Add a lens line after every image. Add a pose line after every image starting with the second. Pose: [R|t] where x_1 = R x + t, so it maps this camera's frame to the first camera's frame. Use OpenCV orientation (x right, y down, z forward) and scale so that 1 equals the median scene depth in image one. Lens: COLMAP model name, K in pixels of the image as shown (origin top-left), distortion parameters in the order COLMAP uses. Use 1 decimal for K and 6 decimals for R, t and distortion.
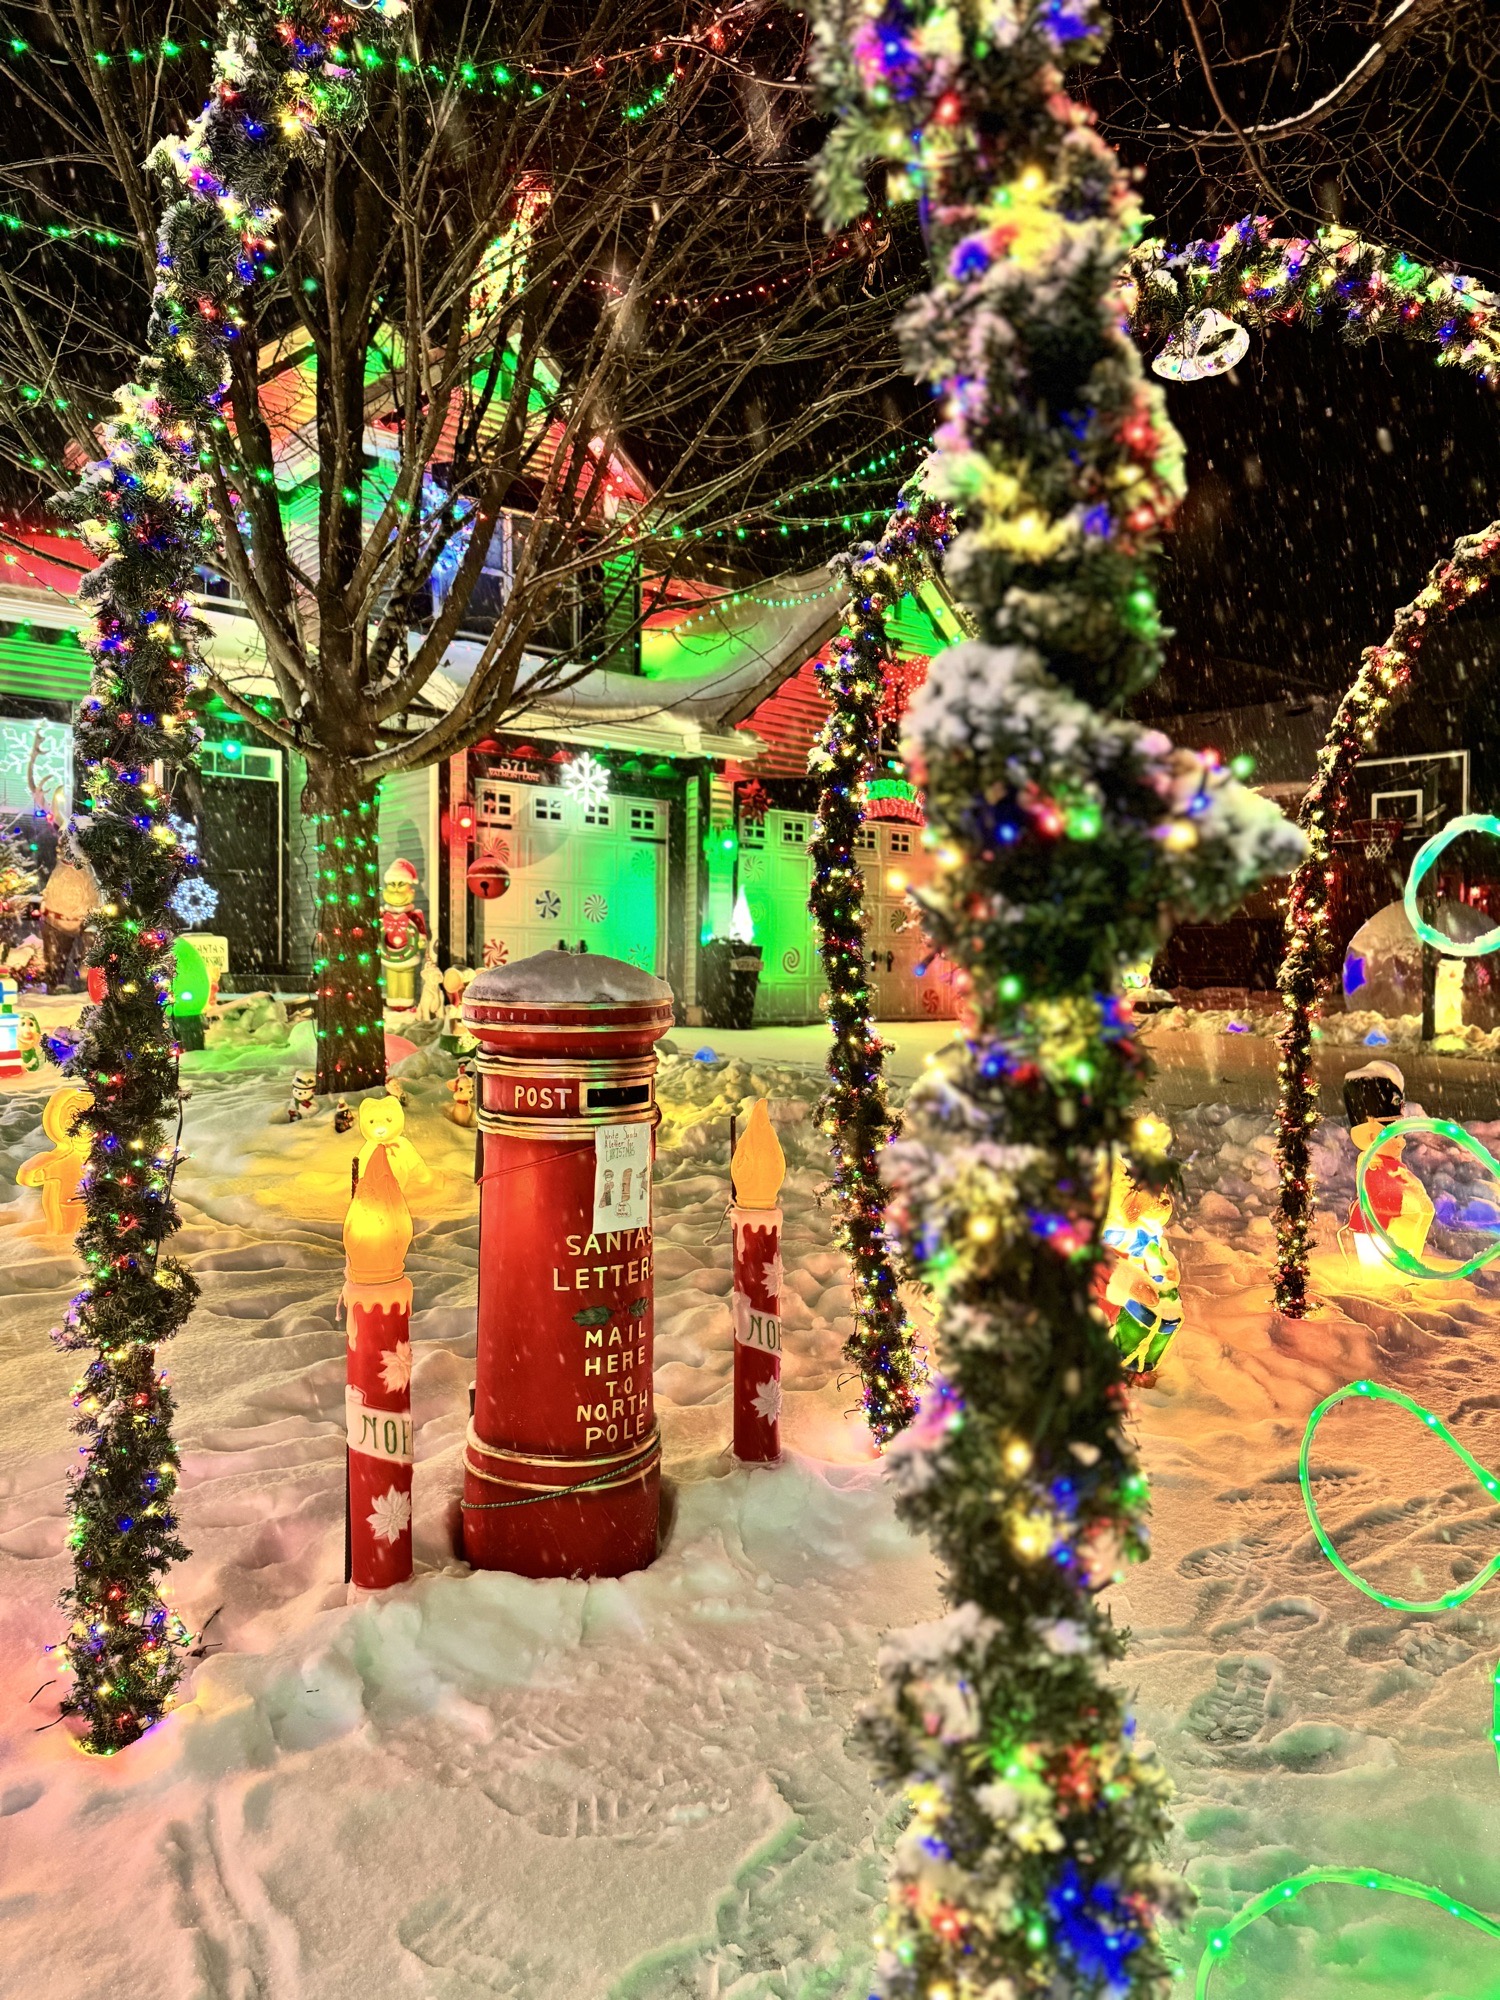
lens RADIAL K [[1369.6, 0, 750.0], [0, 1369.6, 1000.0], [0, 0, 1]] dist [0.071946, -0.001014]
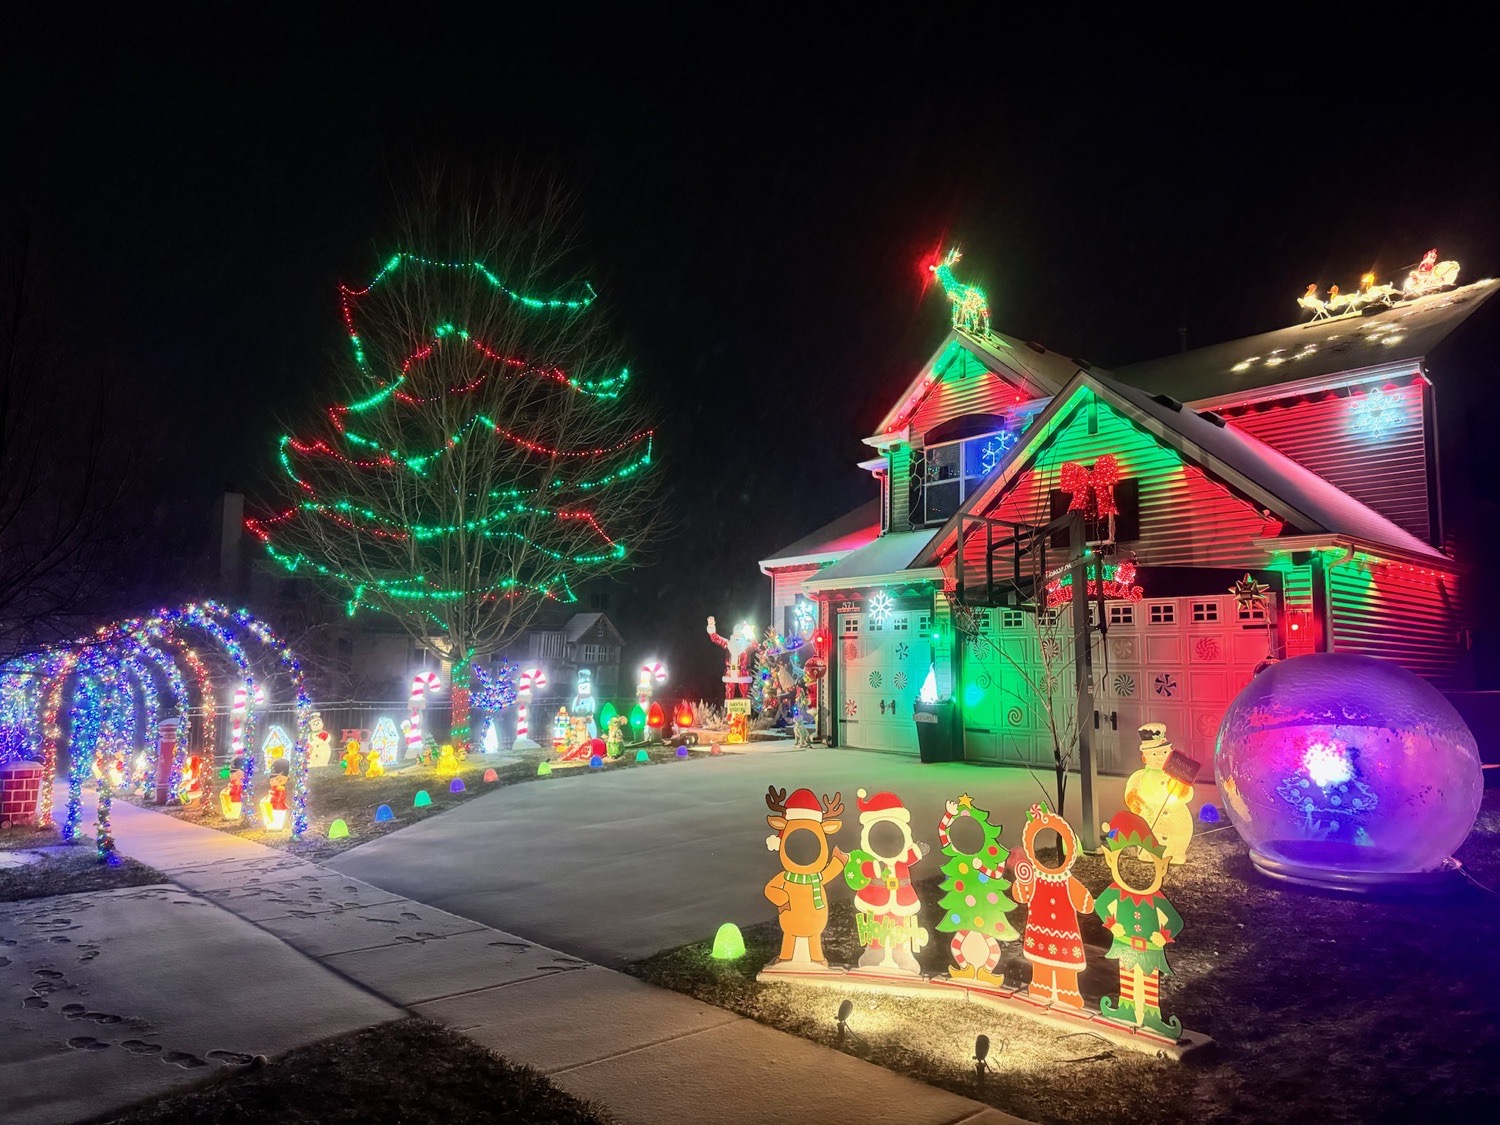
lens RADIAL K [[1027.2, 0, 750.0], [0, 1027.2, 562.5], [0, 0, 1]] dist [0.071946, -0.001014]
pose [[0.018633, -0.116714, -0.992991, 1.139197], [-0.019822, 0.992925, -0.117078, -0.060816], [0.999630, 0.021865, 0.016188, 0.808197]]
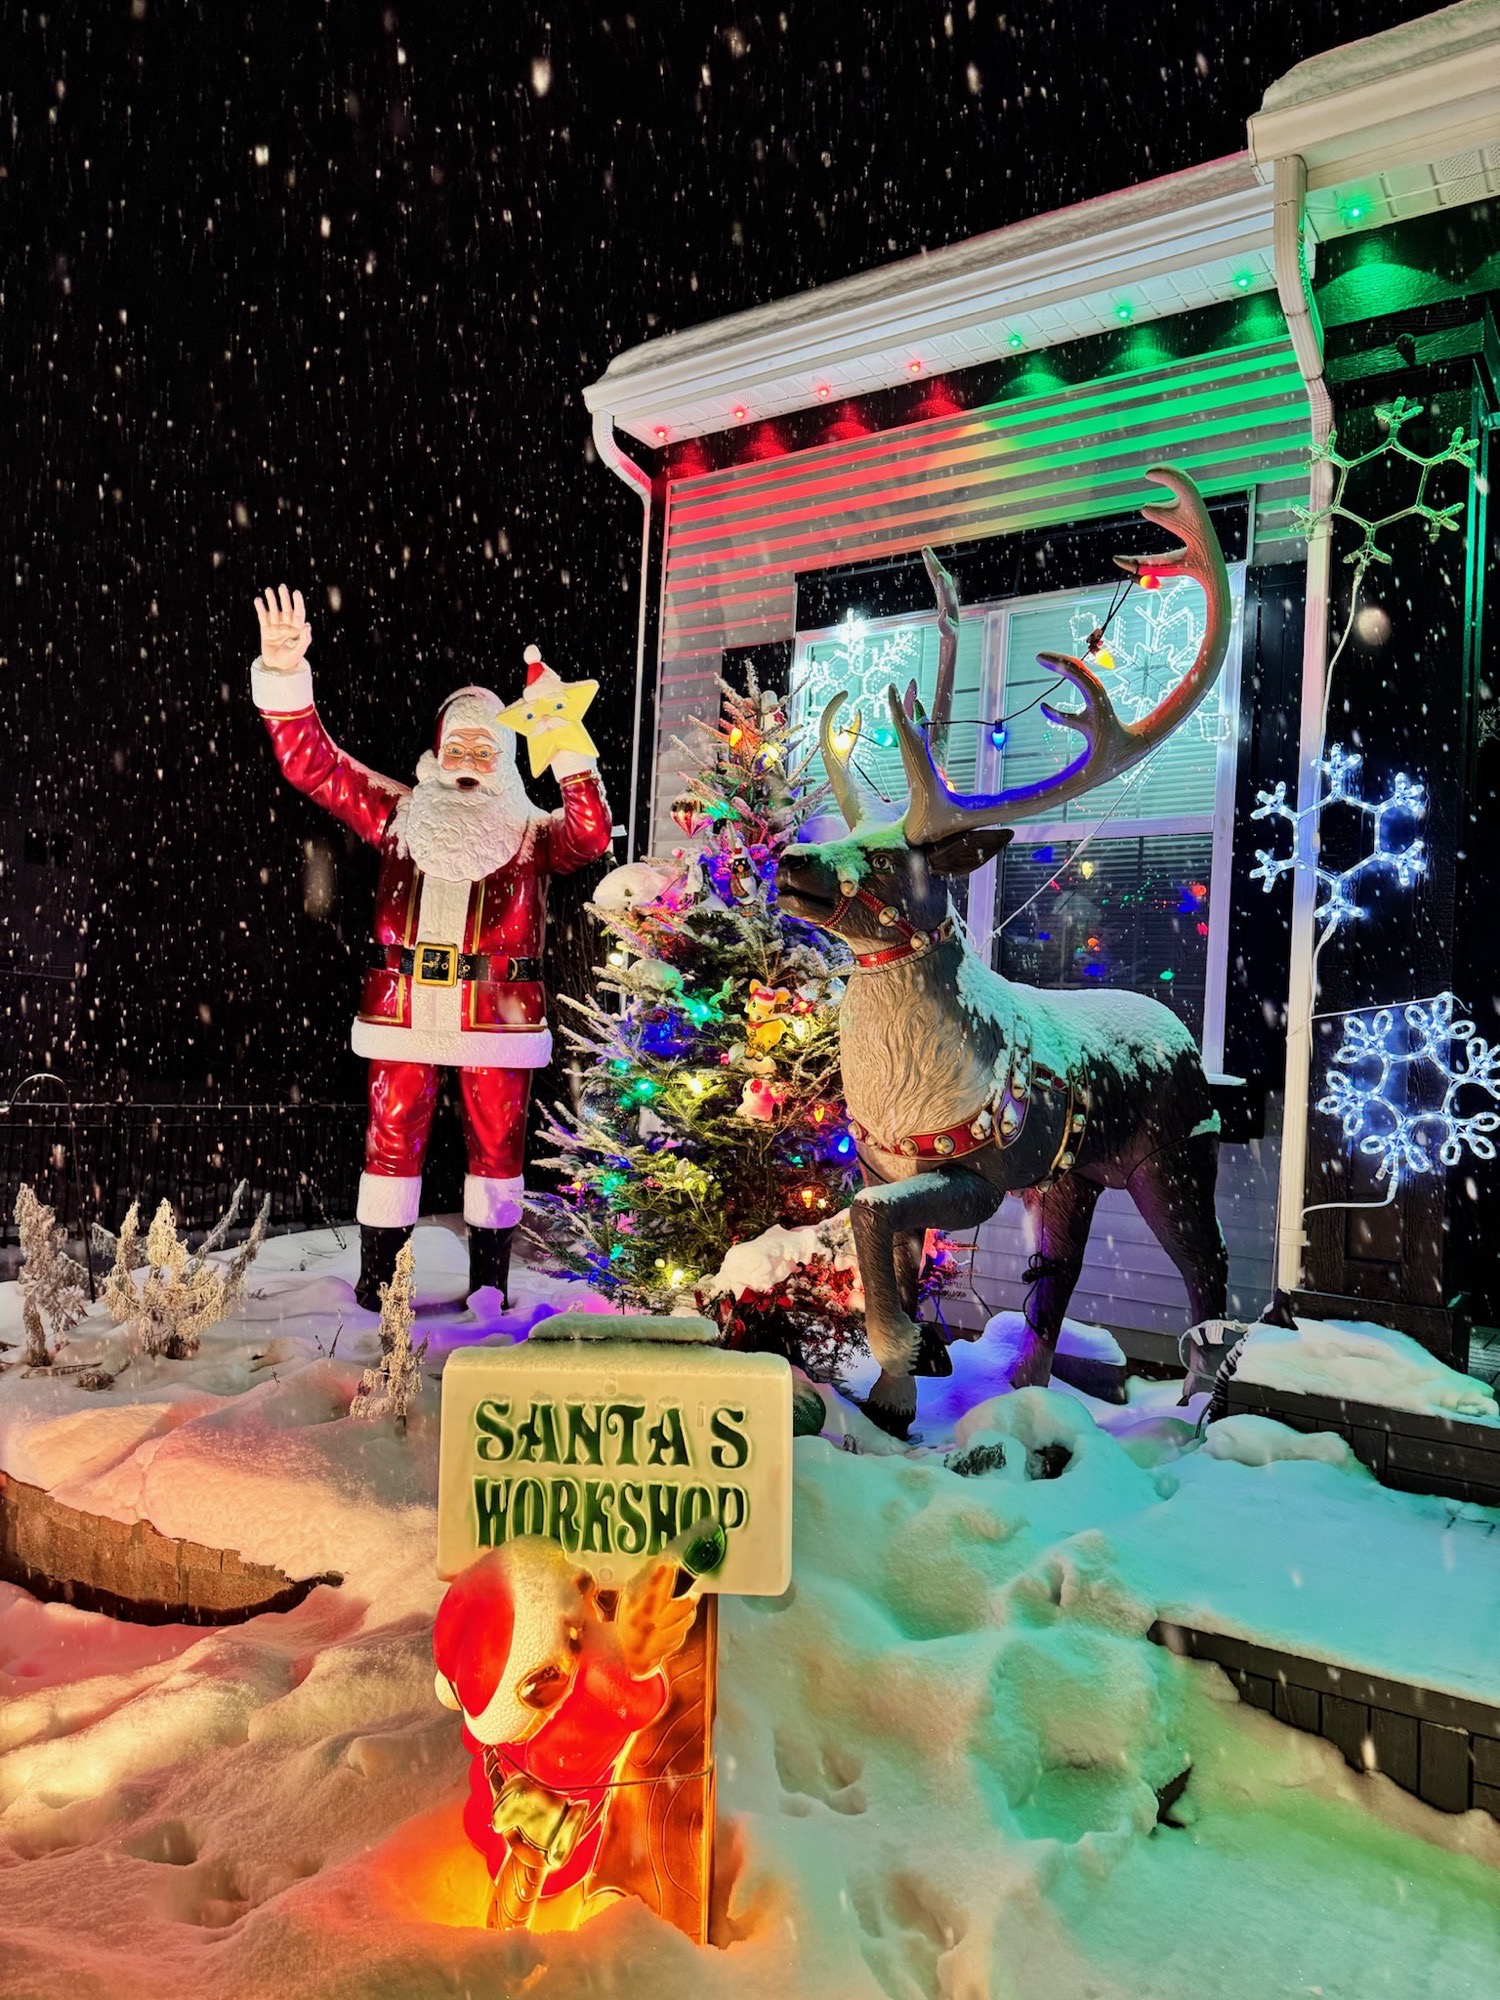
lens RADIAL K [[1369.6, 0, 750.0], [0, 1369.6, 1000.0], [0, 0, 1]] dist [0.071946, -0.001014]
pose [[0.270759, -0.025930, -0.962298, -0.194642], [-0.054496, 0.997621, -0.042215, -0.067839], [0.961103, 0.063872, 0.268702, 0.796898]]
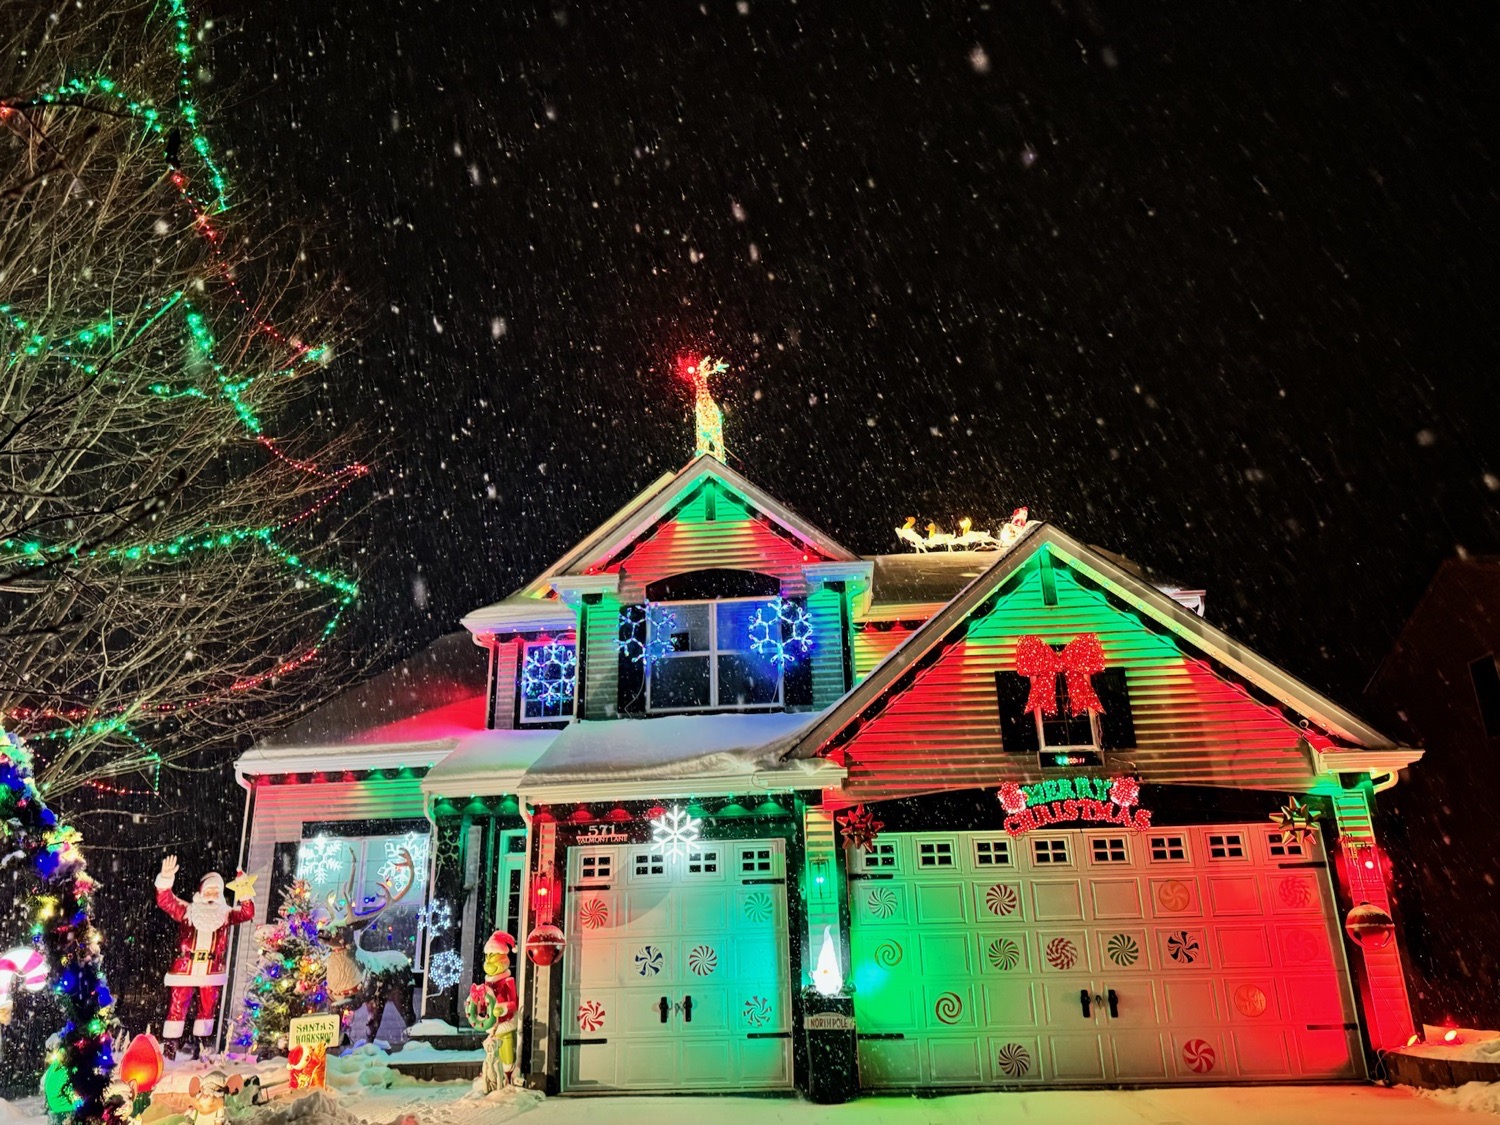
lens RADIAL K [[1095.6, 0, 750.0], [0, 1095.6, 562.5], [0, 0, 1]] dist [0.136548, -0.218759]
pose [[0.714802, -0.256746, -0.650491, 0.524122], [0.028325, 0.940034, -0.339902, -0.064096], [0.698753, 0.224537, 0.679211, 0.411203]]
